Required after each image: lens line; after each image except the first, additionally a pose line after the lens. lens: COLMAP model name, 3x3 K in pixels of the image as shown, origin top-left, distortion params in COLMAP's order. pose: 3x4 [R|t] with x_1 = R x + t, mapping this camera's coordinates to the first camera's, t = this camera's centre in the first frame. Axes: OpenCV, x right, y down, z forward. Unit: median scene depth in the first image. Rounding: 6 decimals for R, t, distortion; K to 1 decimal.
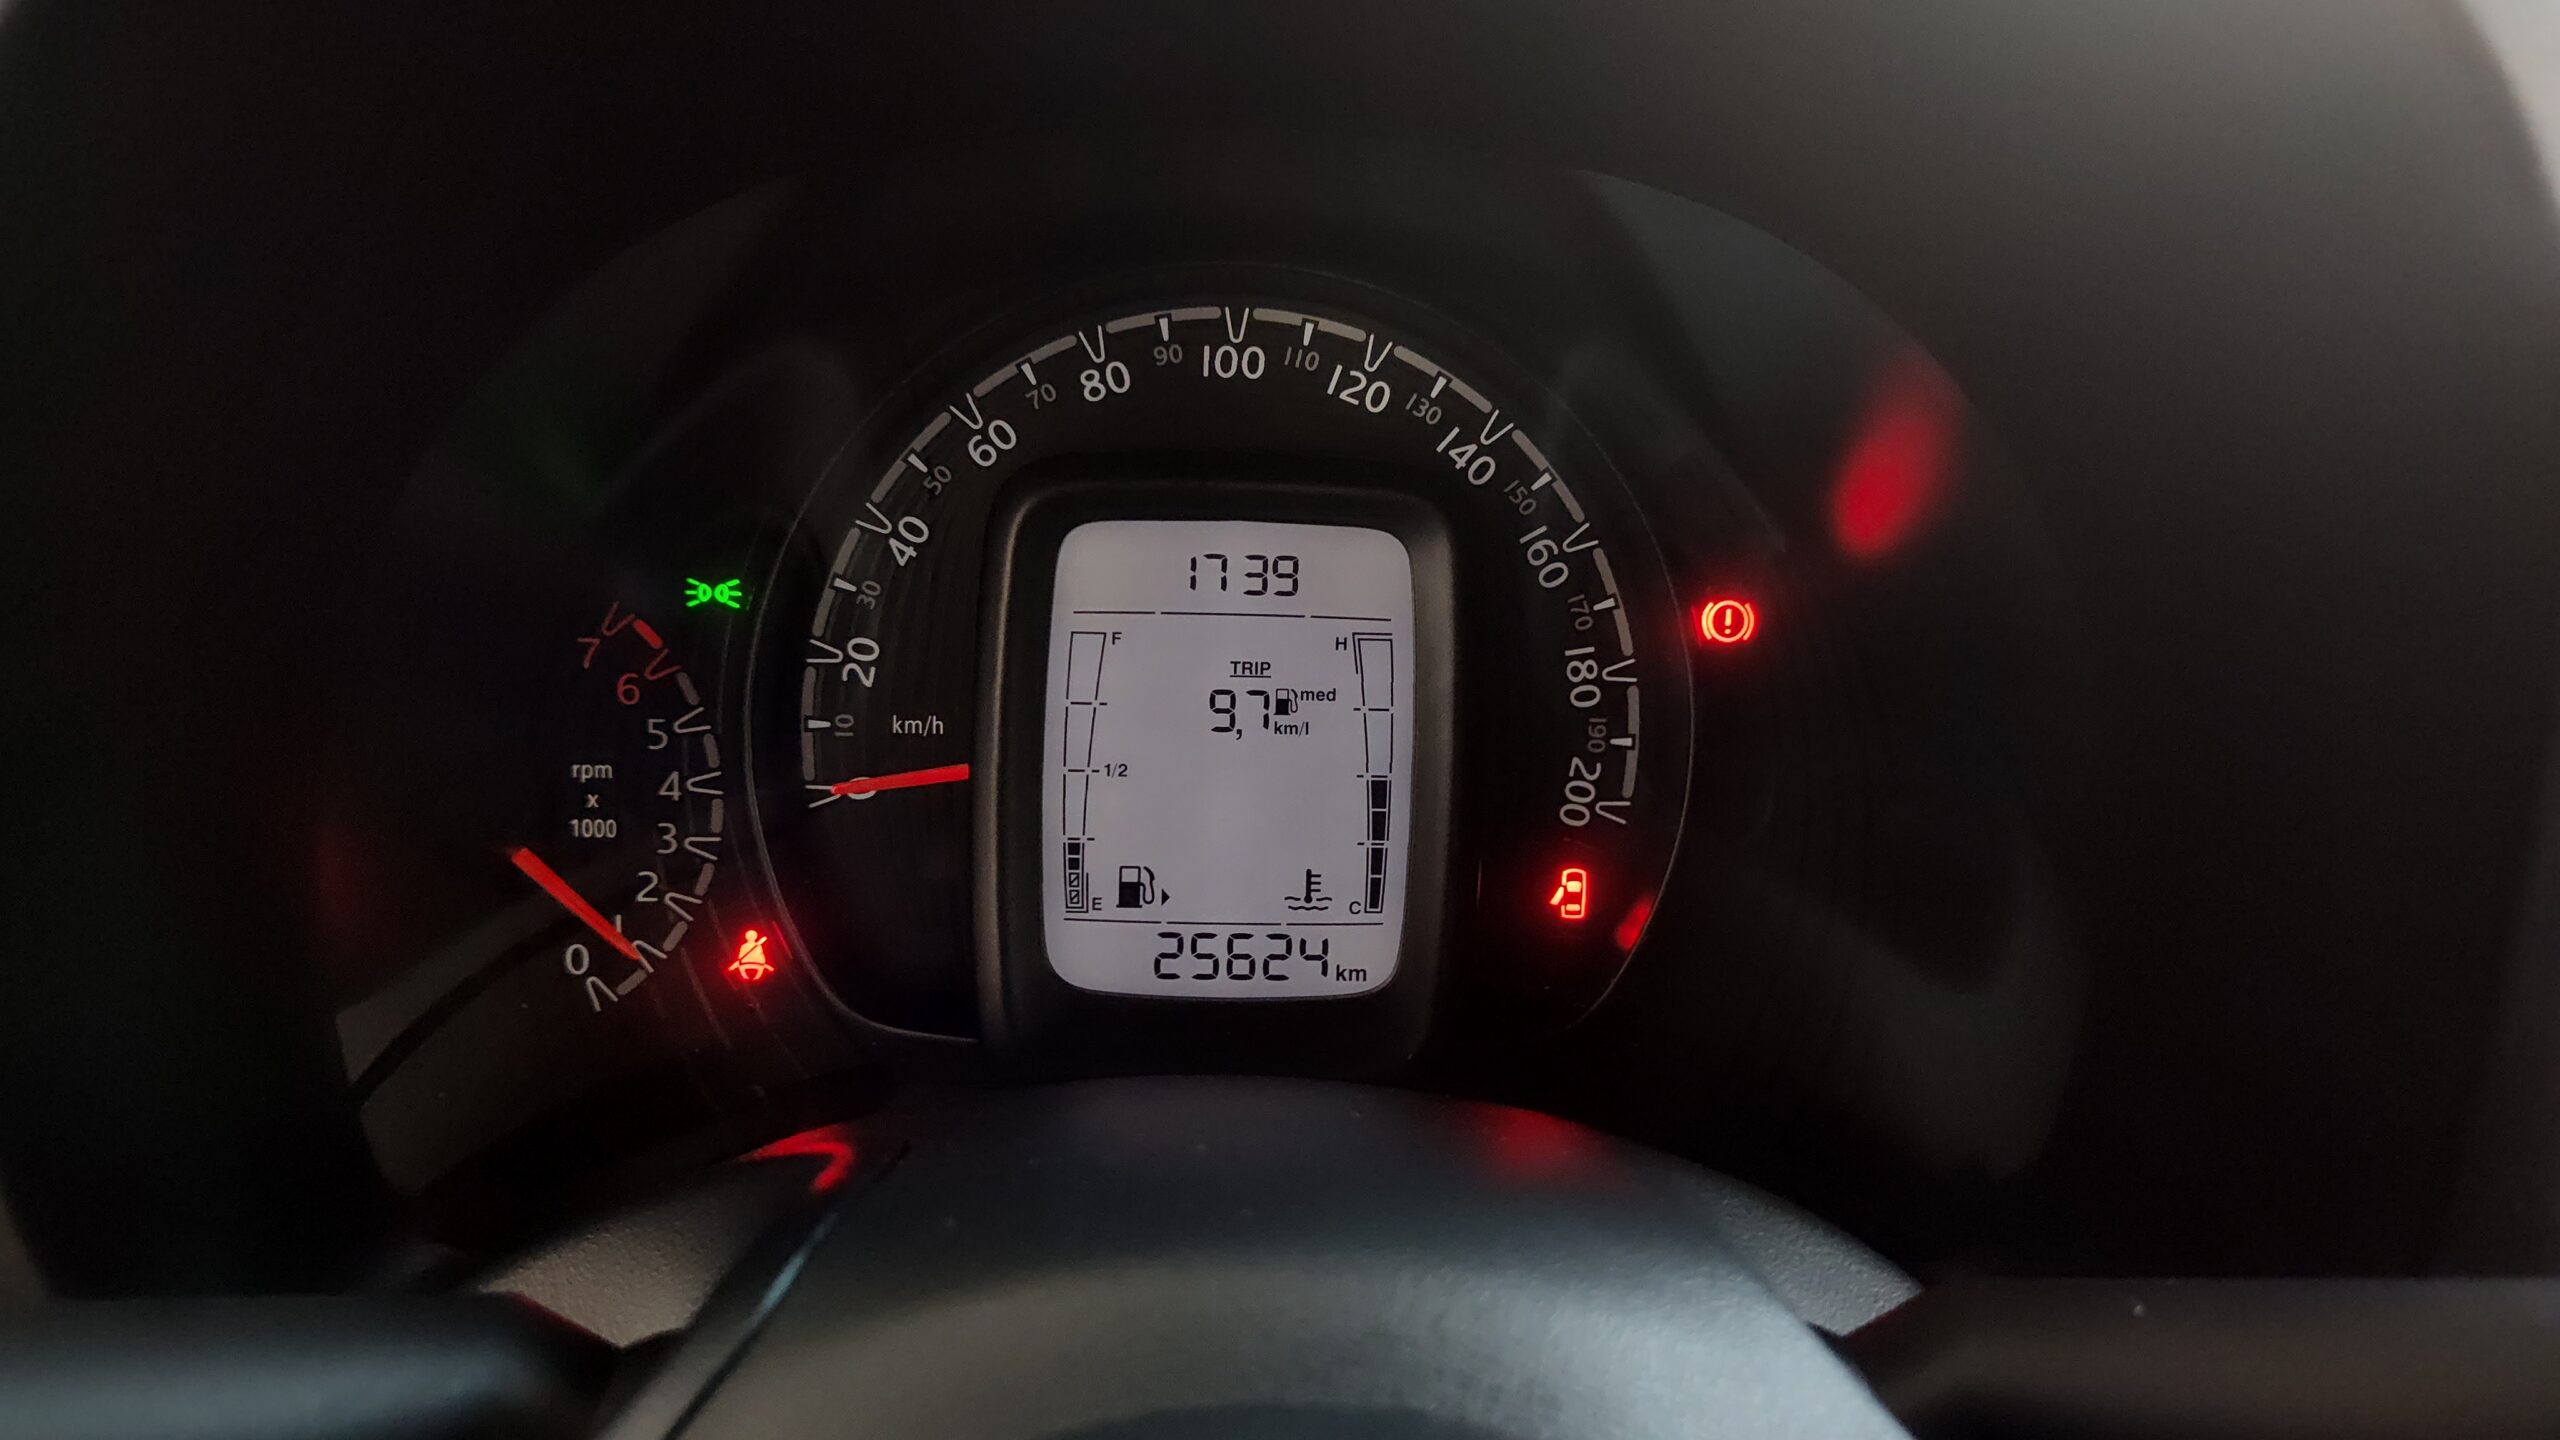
lens RADIAL K [[1806.7, 0, 1279.7], [0, 1806.7, 720.4], [0, 0, 1]] dist [0.000569, -0.051194]
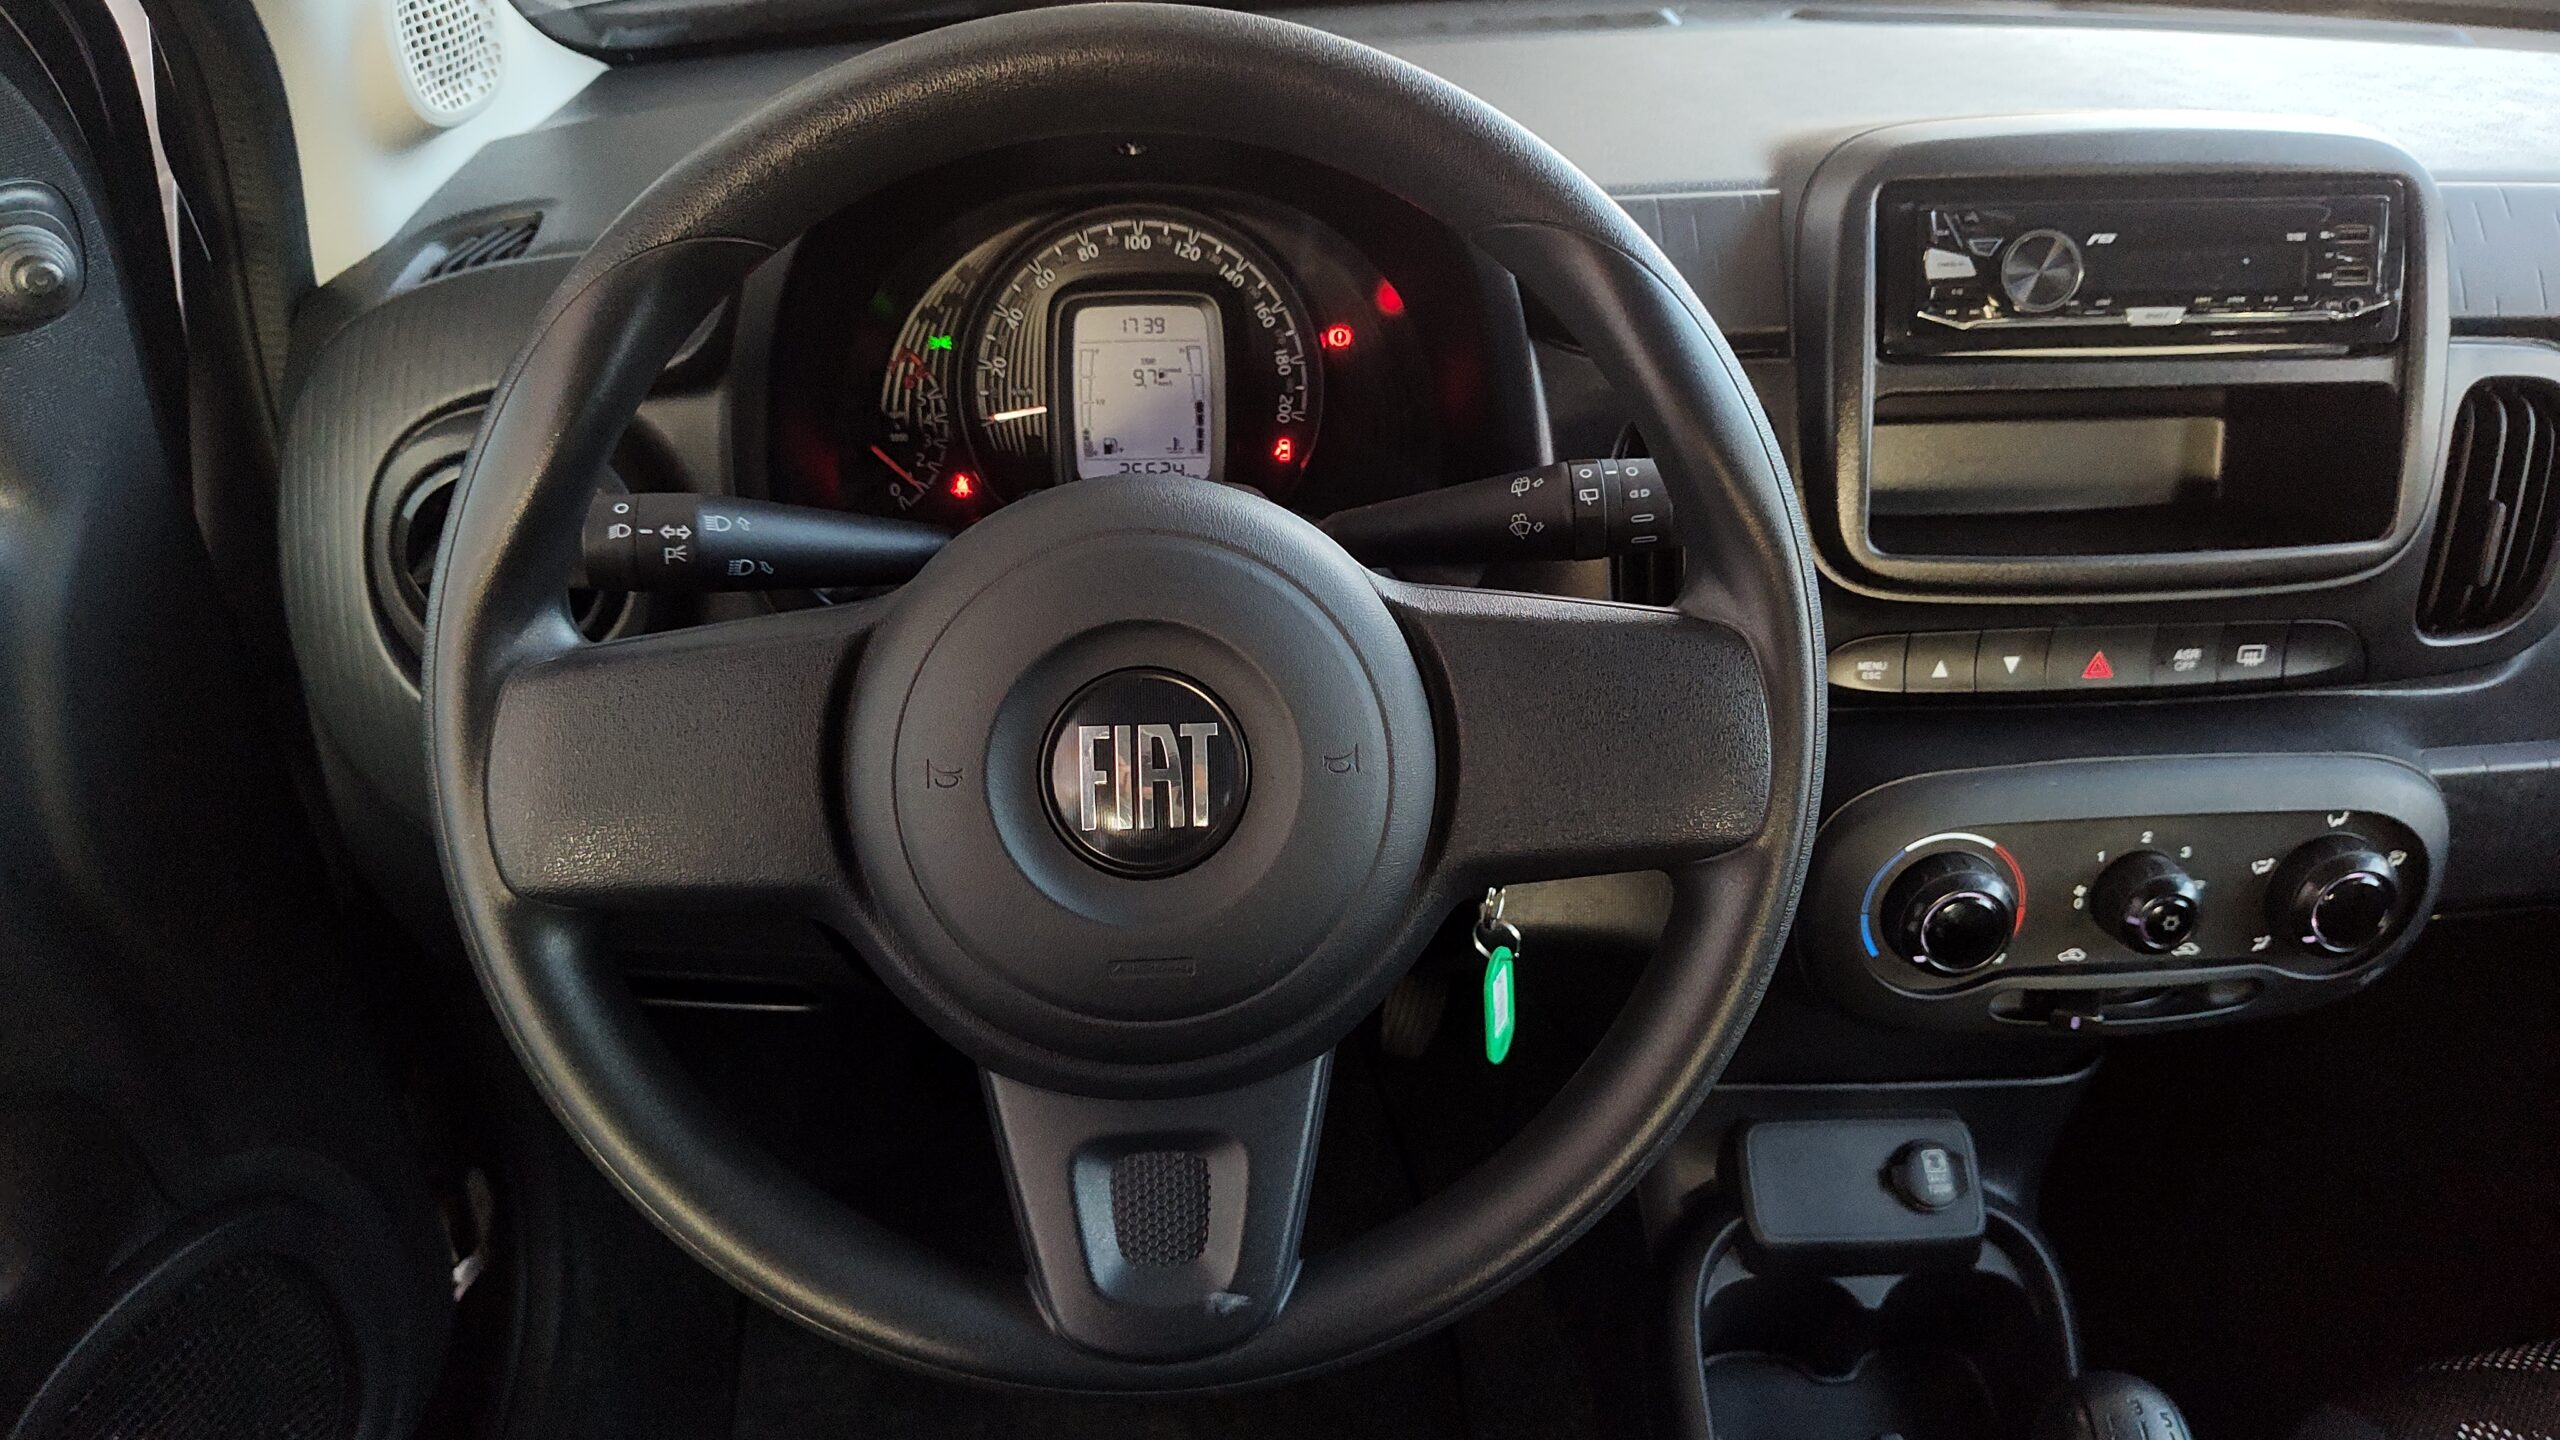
lens RADIAL K [[1813.0, 0, 1277.7], [0, 1813.0, 685.2], [0, 0, 1]] dist [0.044570, -0.047537]
pose [[0.999014, -0.044366, 0.001471, 0.140691], [0.044032, 0.994615, 0.093824, 0.192497], [-0.005626, -0.093666, 0.995588, -1.622051]]
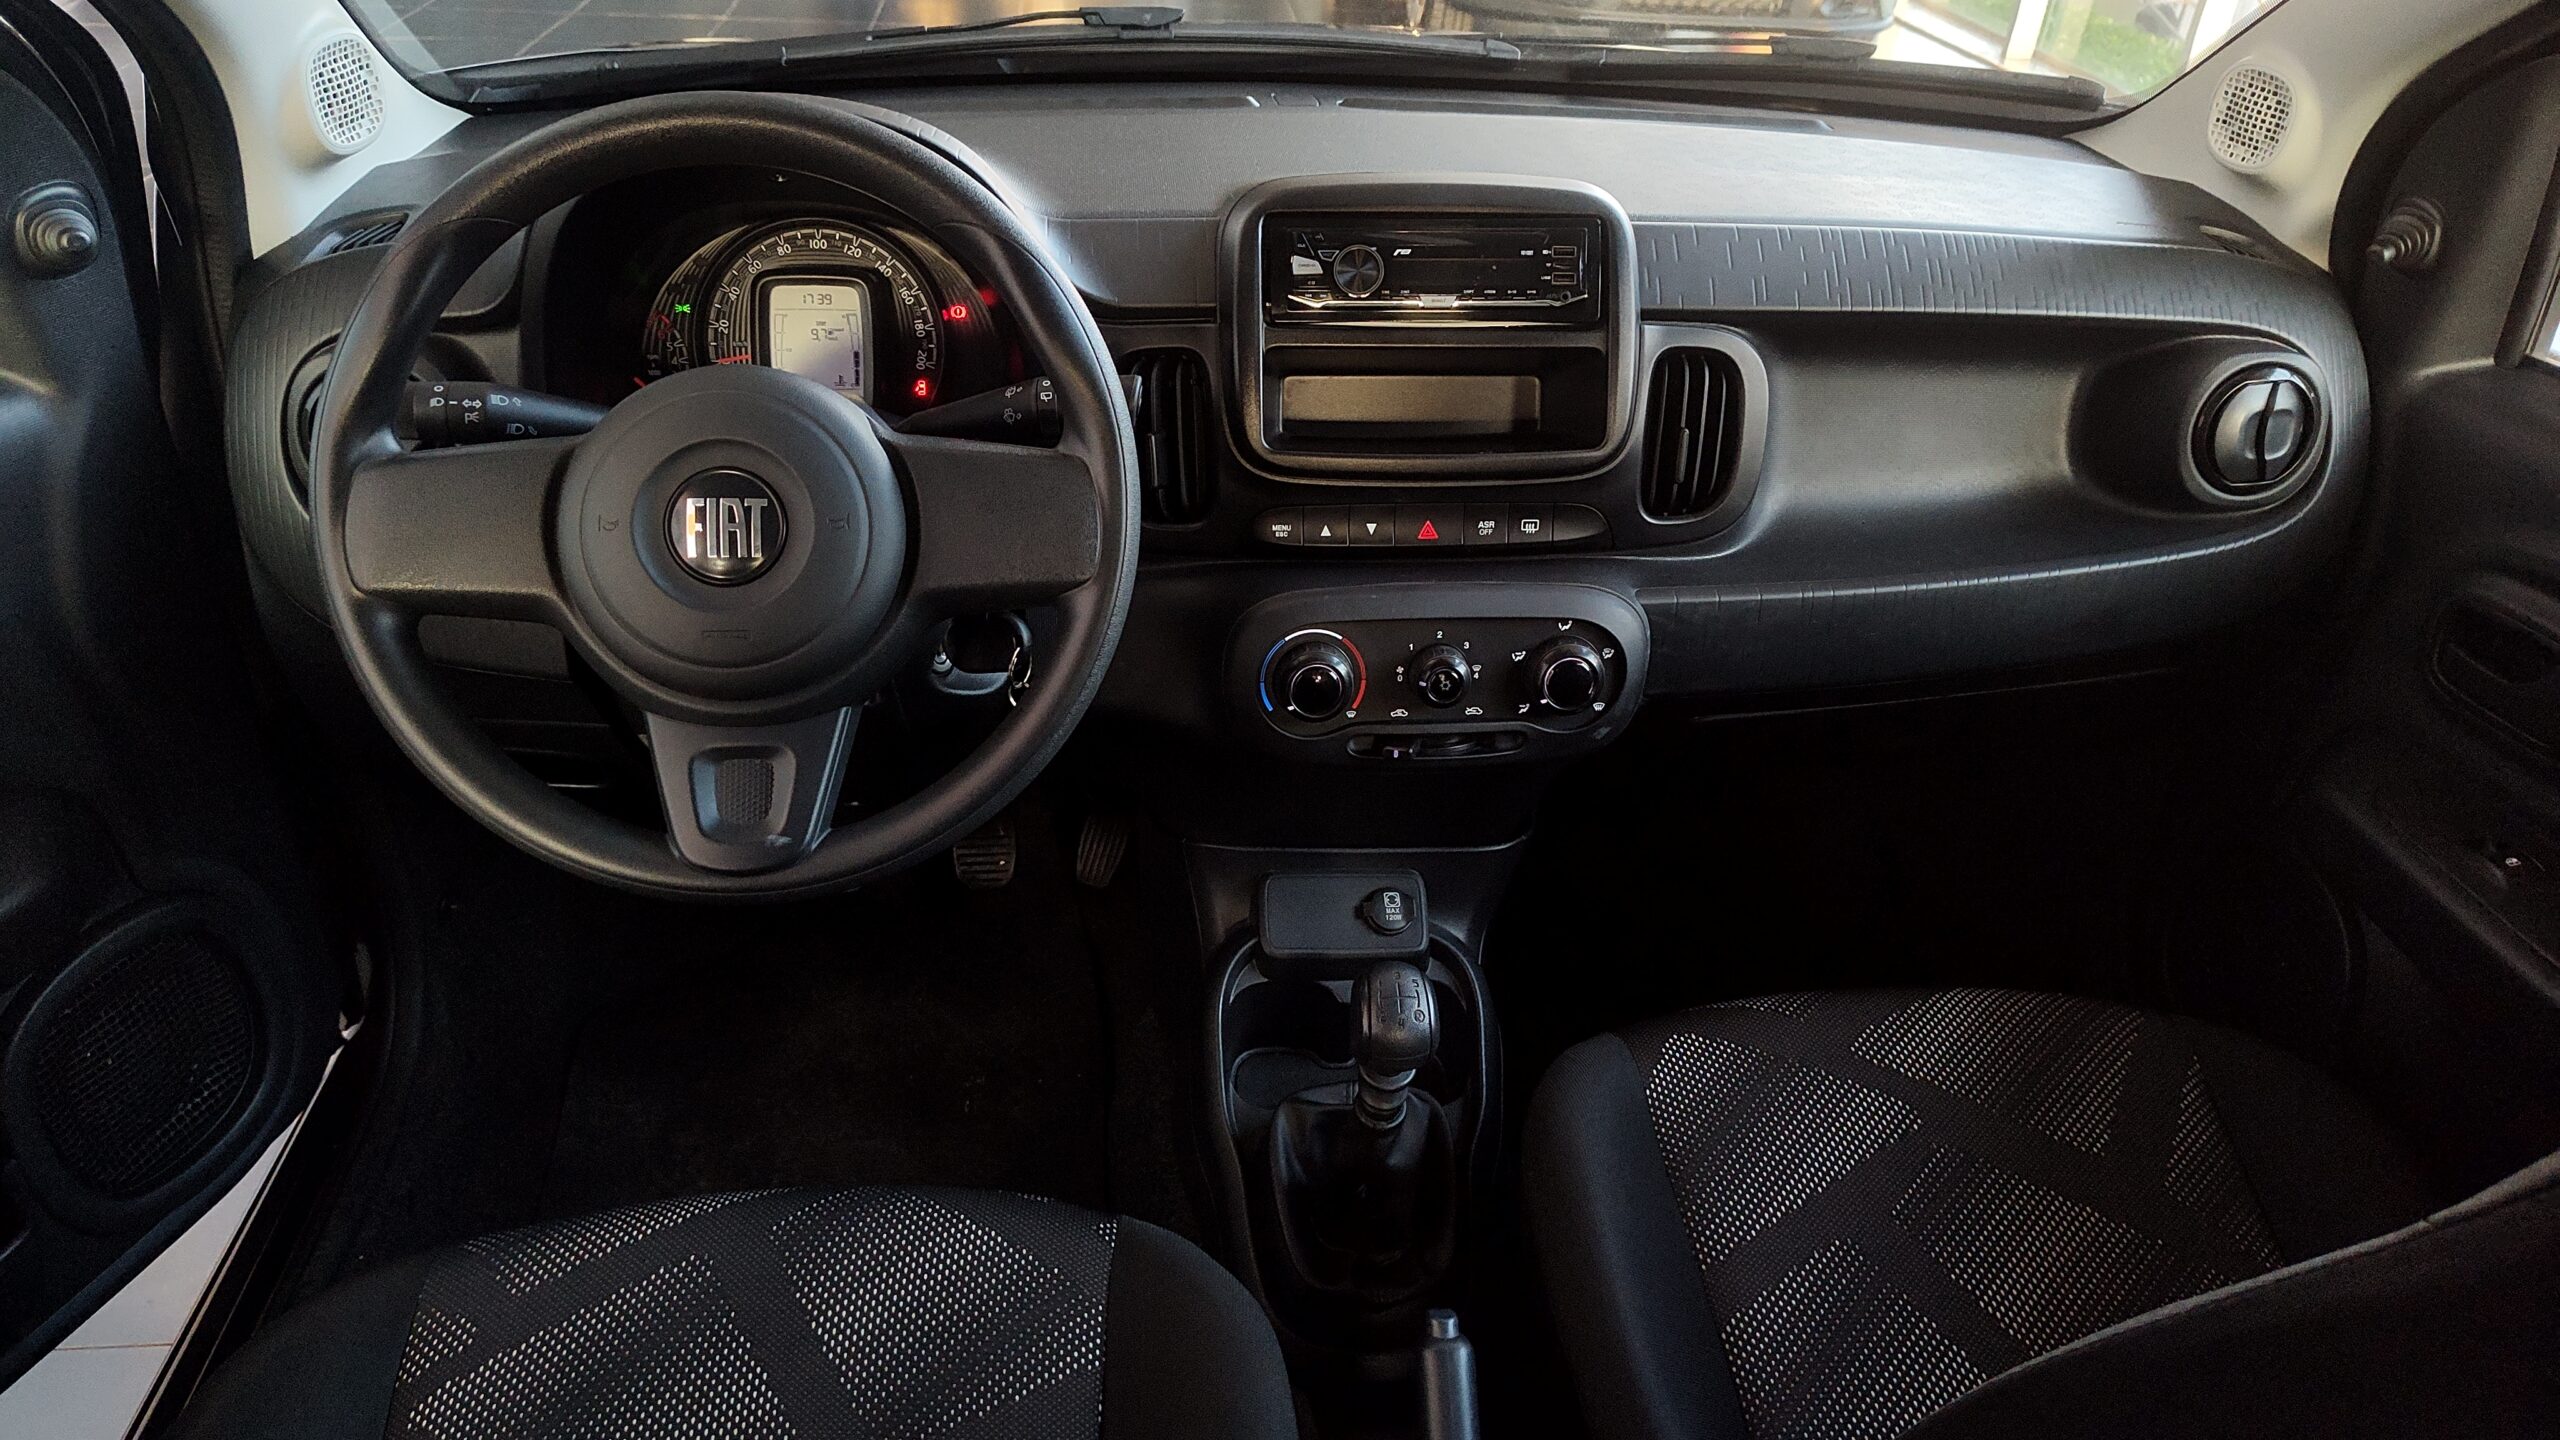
lens RADIAL K [[1805.7, 0, 1261.9], [0, 1805.7, 696.4], [0, 0, 1]] dist [0.066165, -0.051586]
pose [[0.999249, -0.030878, 0.023394, 0.787523], [0.029101, 0.996917, 0.072862, 0.497684], [-0.025572, -0.072127, 0.997068, -2.904284]]
